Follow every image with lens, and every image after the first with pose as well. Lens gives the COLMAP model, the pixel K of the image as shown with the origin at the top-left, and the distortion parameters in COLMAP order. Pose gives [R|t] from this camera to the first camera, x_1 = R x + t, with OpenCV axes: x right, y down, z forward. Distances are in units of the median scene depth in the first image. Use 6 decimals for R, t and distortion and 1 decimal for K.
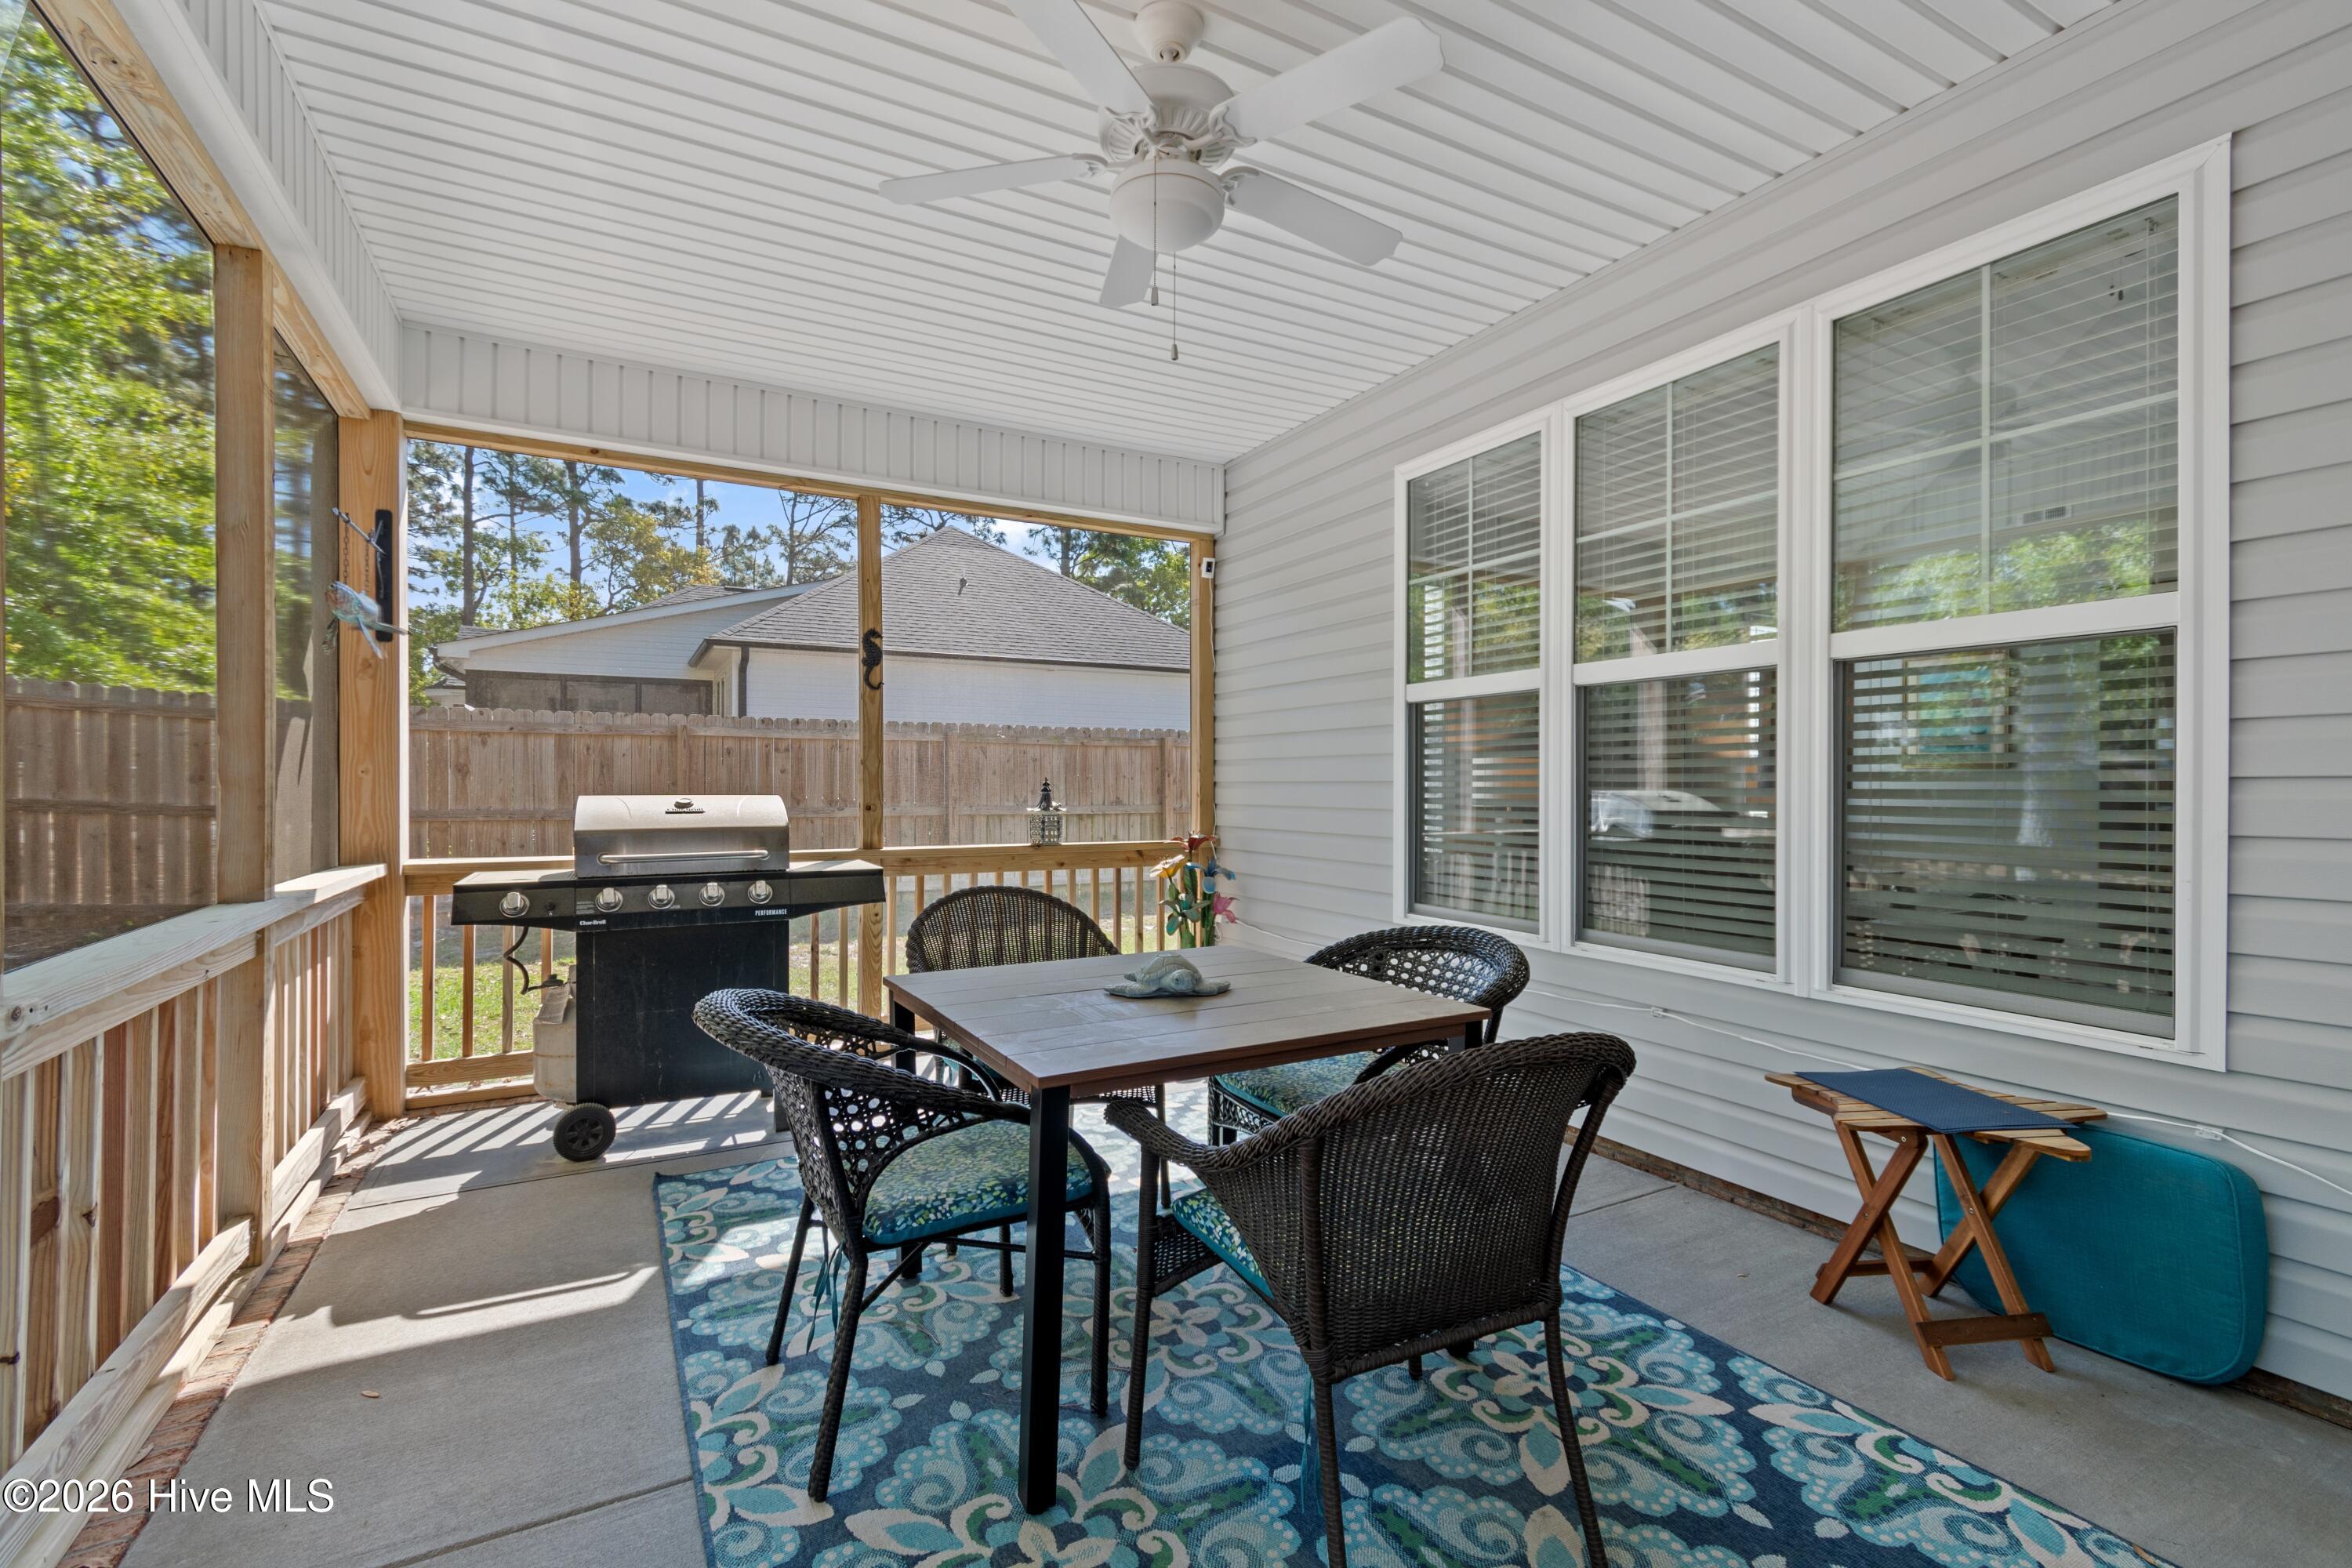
lens RADIAL K [[1037.8, 0, 1170.0], [0, 1037.8, 786.4], [0, 0, 1]] dist [0.003147, -0.000738]
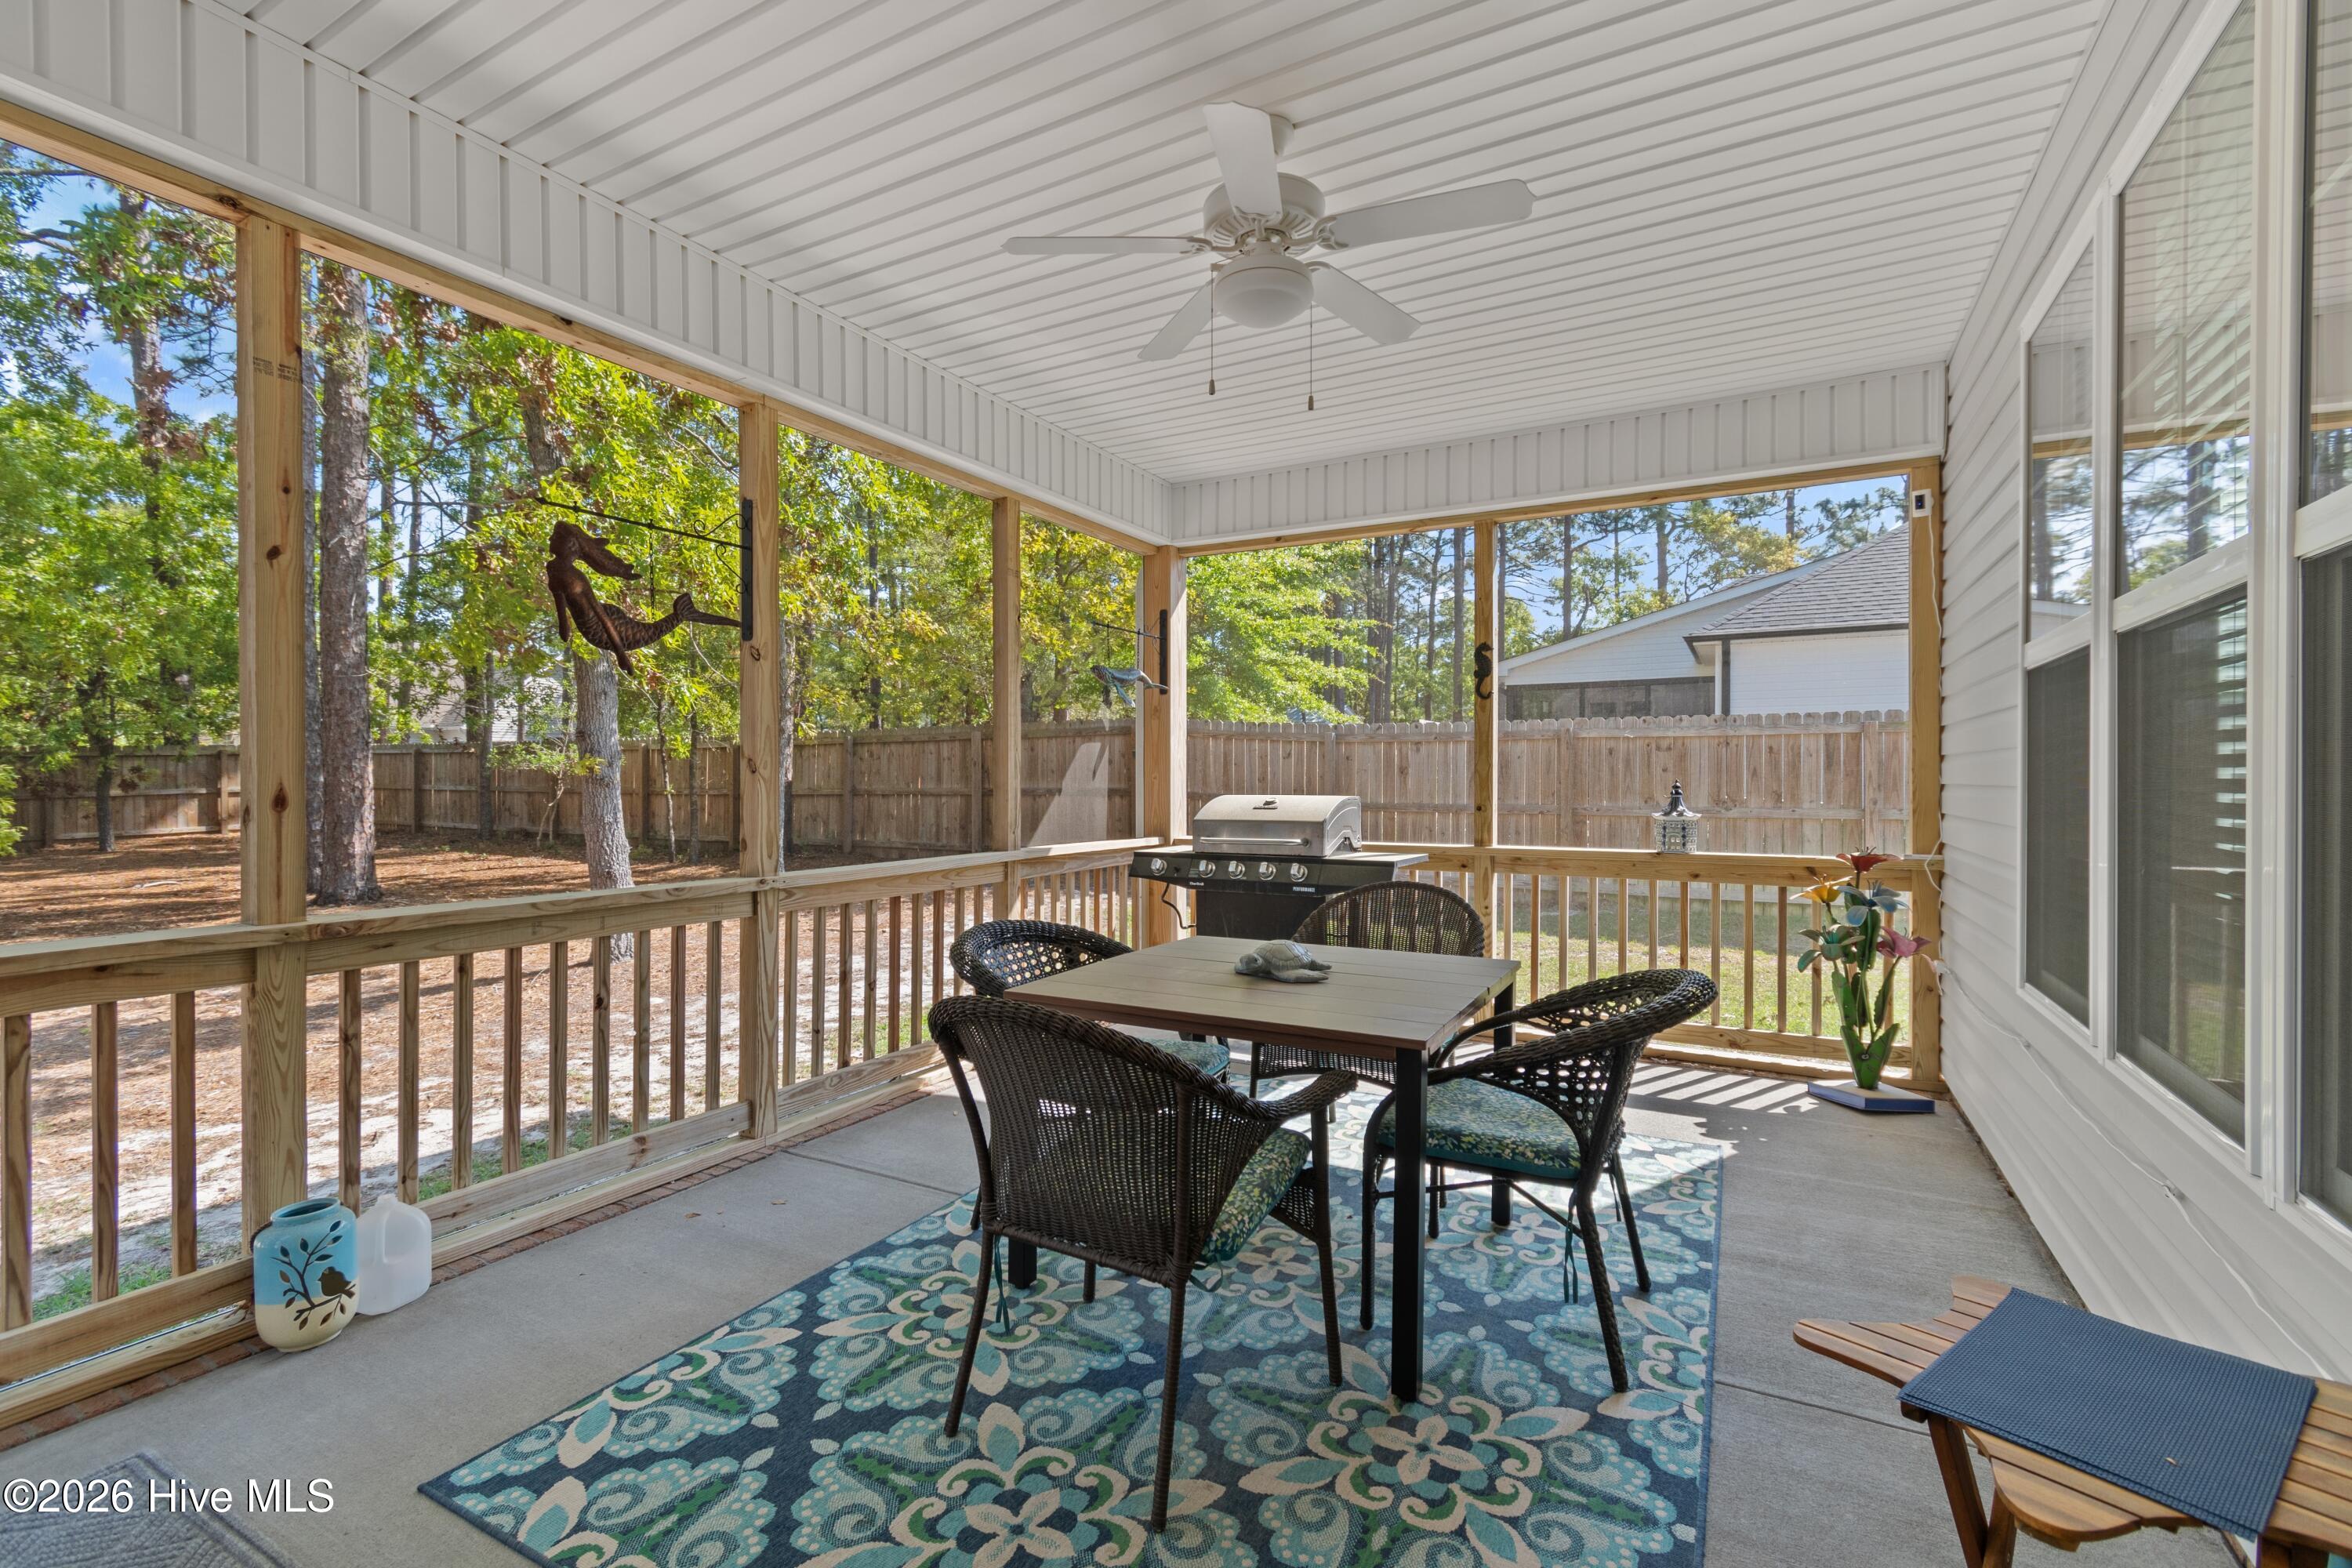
lens RADIAL K [[1037.8, 0, 1170.0], [0, 1037.8, 786.4], [0, 0, 1]] dist [0.003147, -0.000738]
pose [[0.527269, 0.004677, -0.849686, 0.461771], [-0.000810, 0.999987, 0.005001, -0.007382], [0.849698, -0.001949, 0.527266, 0.152483]]
